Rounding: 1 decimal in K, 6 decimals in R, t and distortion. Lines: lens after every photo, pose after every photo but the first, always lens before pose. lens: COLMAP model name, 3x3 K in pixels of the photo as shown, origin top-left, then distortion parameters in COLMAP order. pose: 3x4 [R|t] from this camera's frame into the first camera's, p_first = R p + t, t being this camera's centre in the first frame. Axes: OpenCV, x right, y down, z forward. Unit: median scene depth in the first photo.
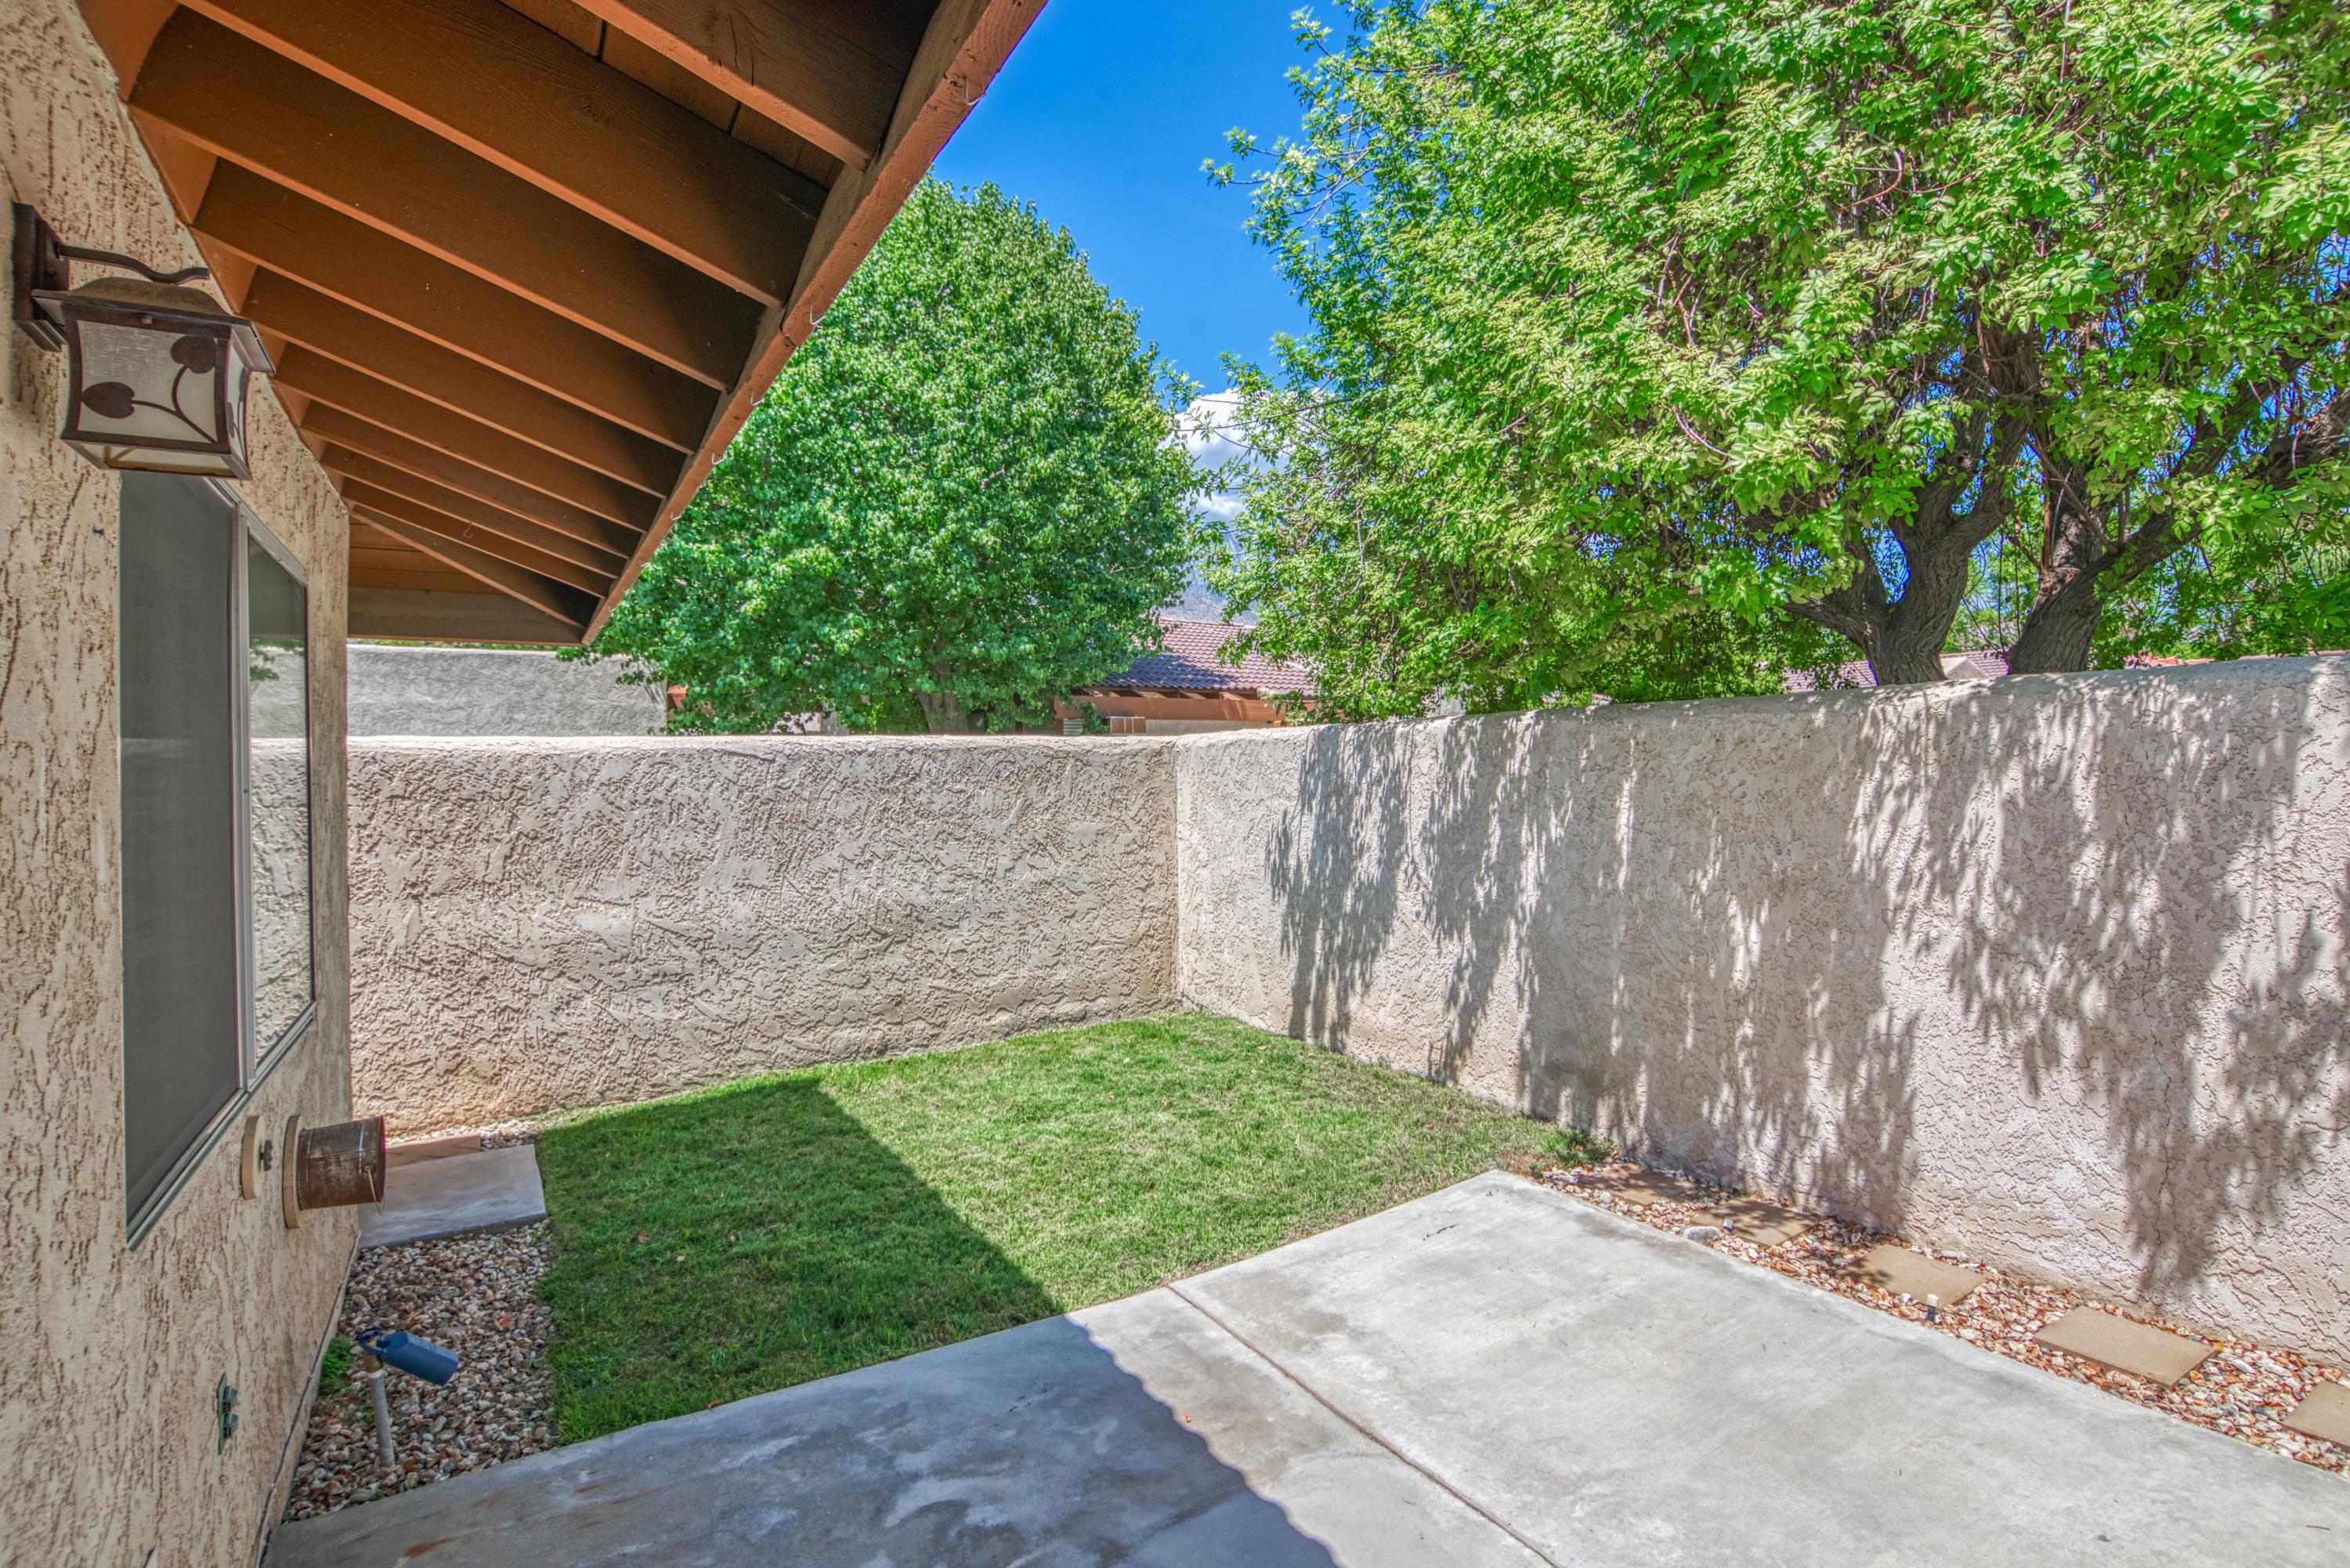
lens RADIAL K [[1126.6, 0, 1175.6], [0, 1126.6, 780.1], [0, 0, 1]] dist [0.000321, -0.001554]
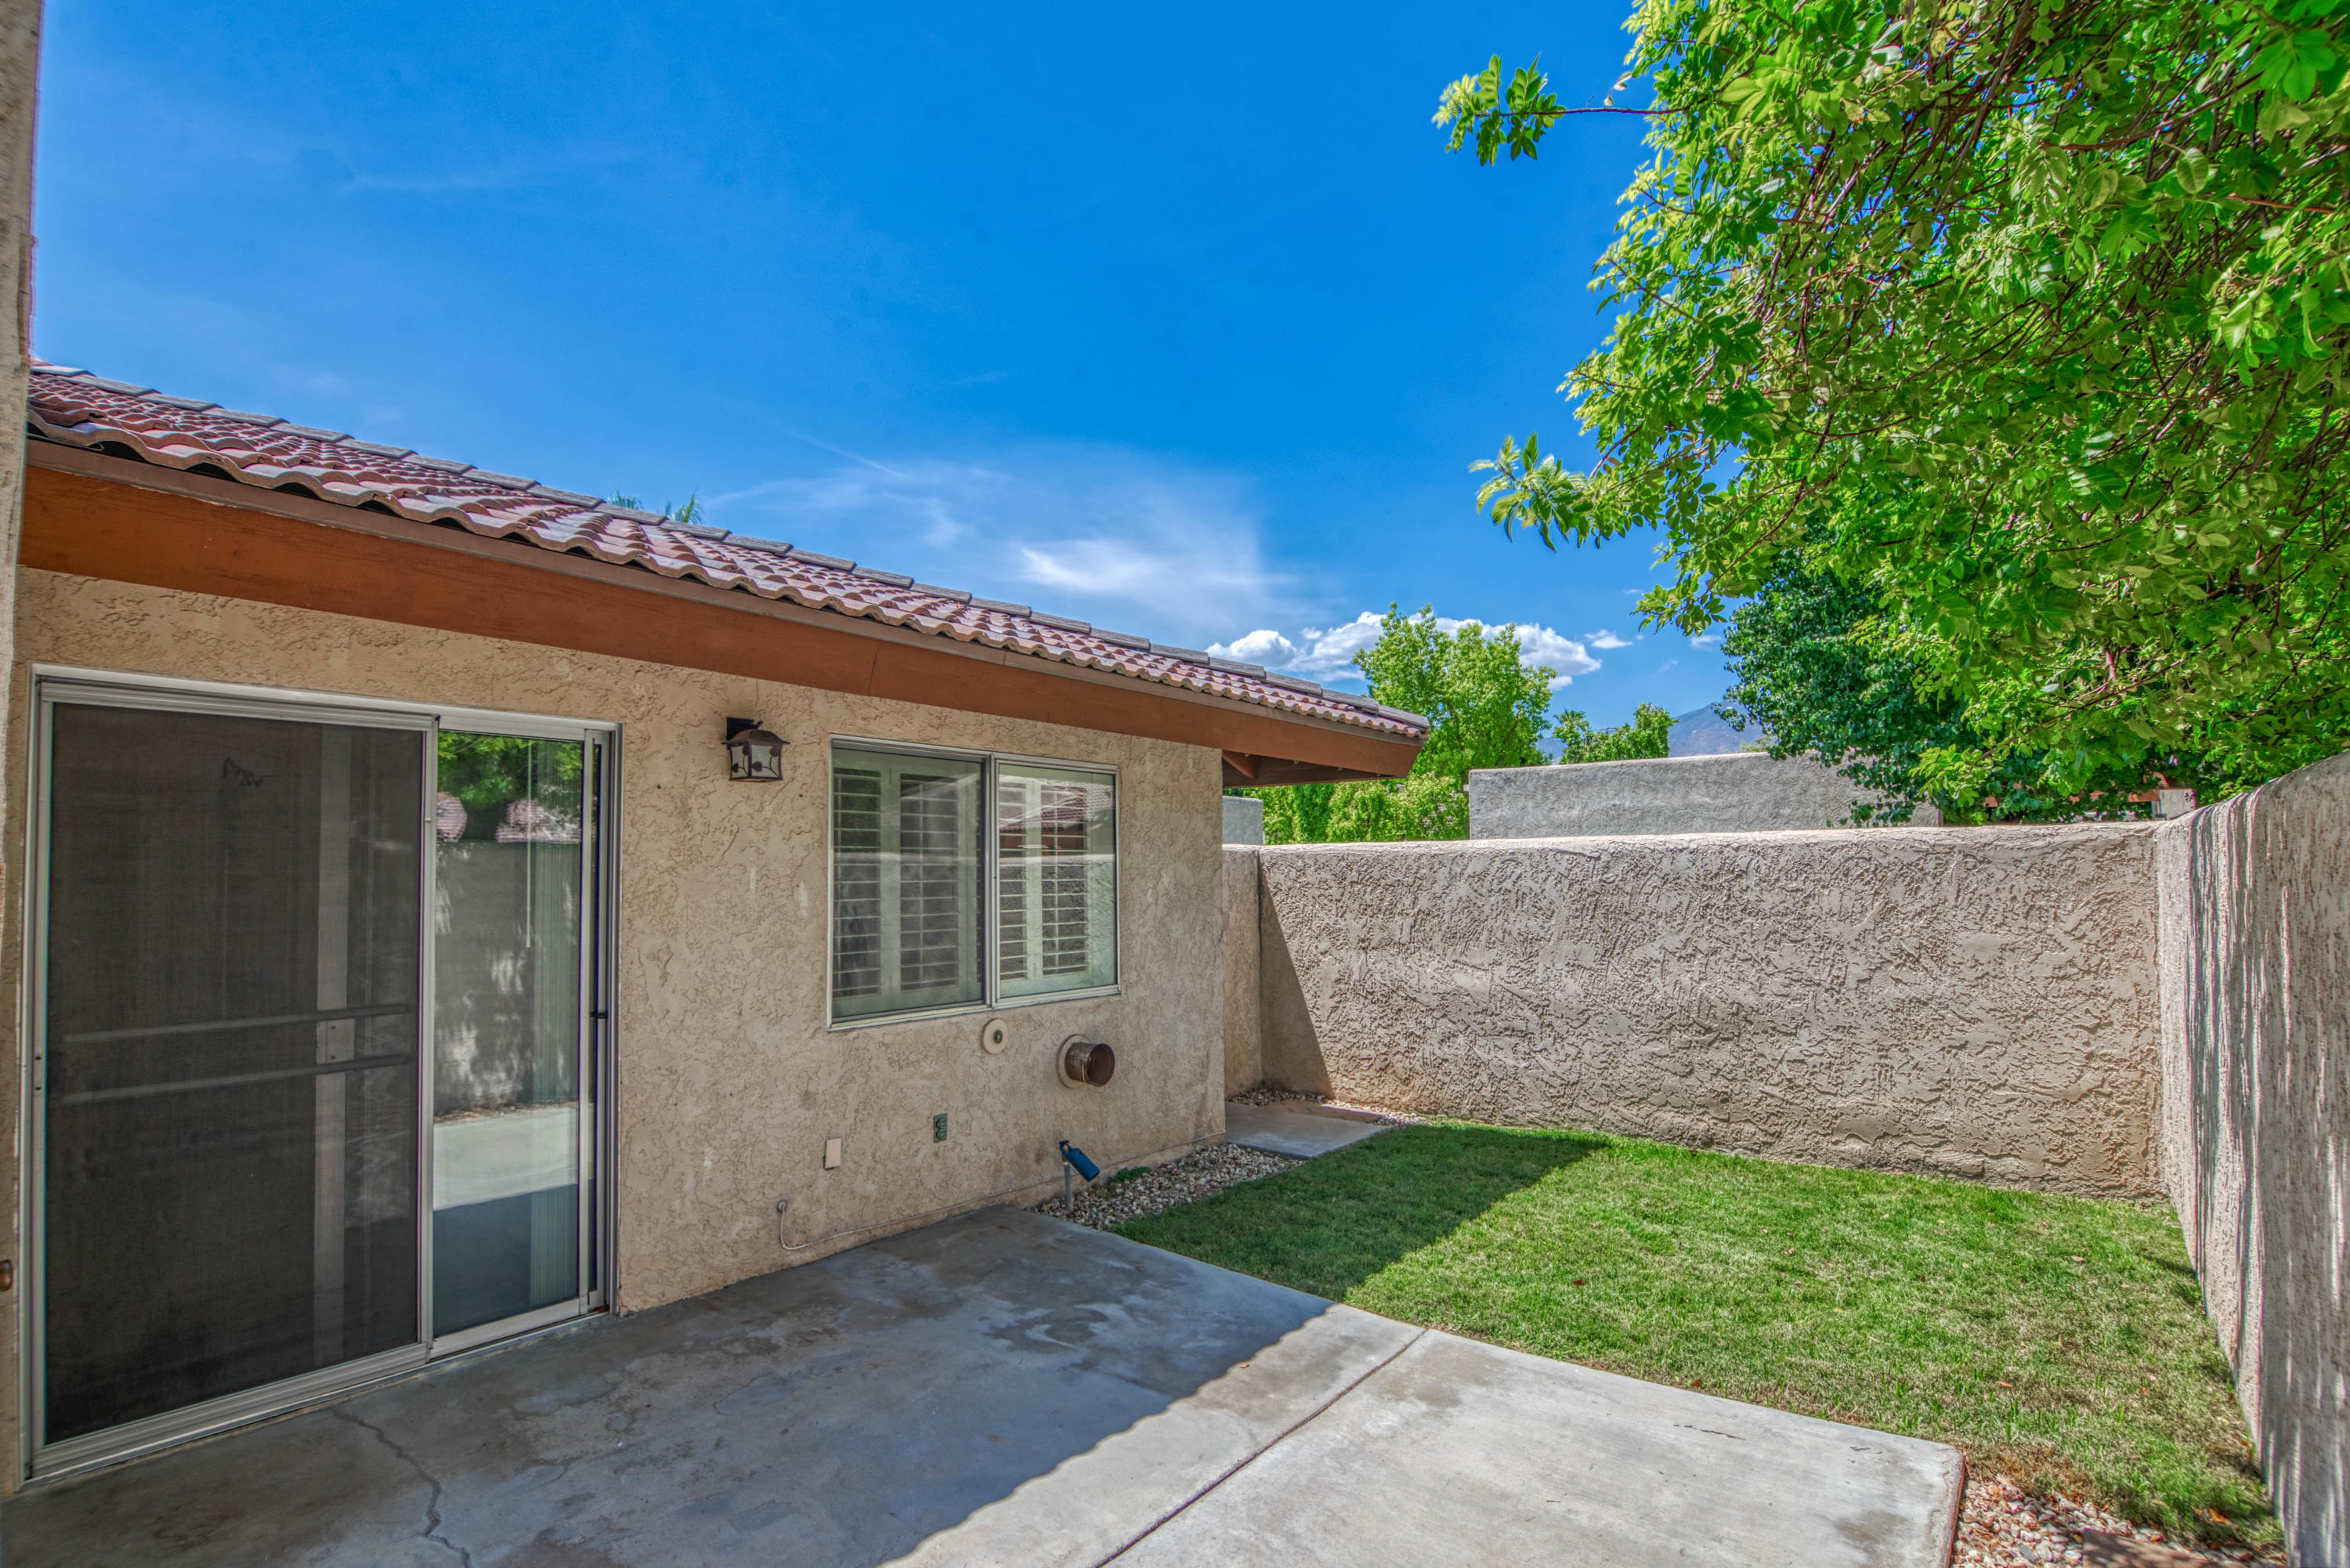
lens RADIAL K [[1126.6, 0, 1185.1], [0, 1126.6, 851.5], [0, 0, 1]] dist [0.000321, -0.001554]
pose [[0.332798, -0.003879, -0.942990, 0.594332], [-0.008642, 0.999937, -0.007163, -0.012685], [0.942958, 0.010534, 0.332744, 0.235214]]
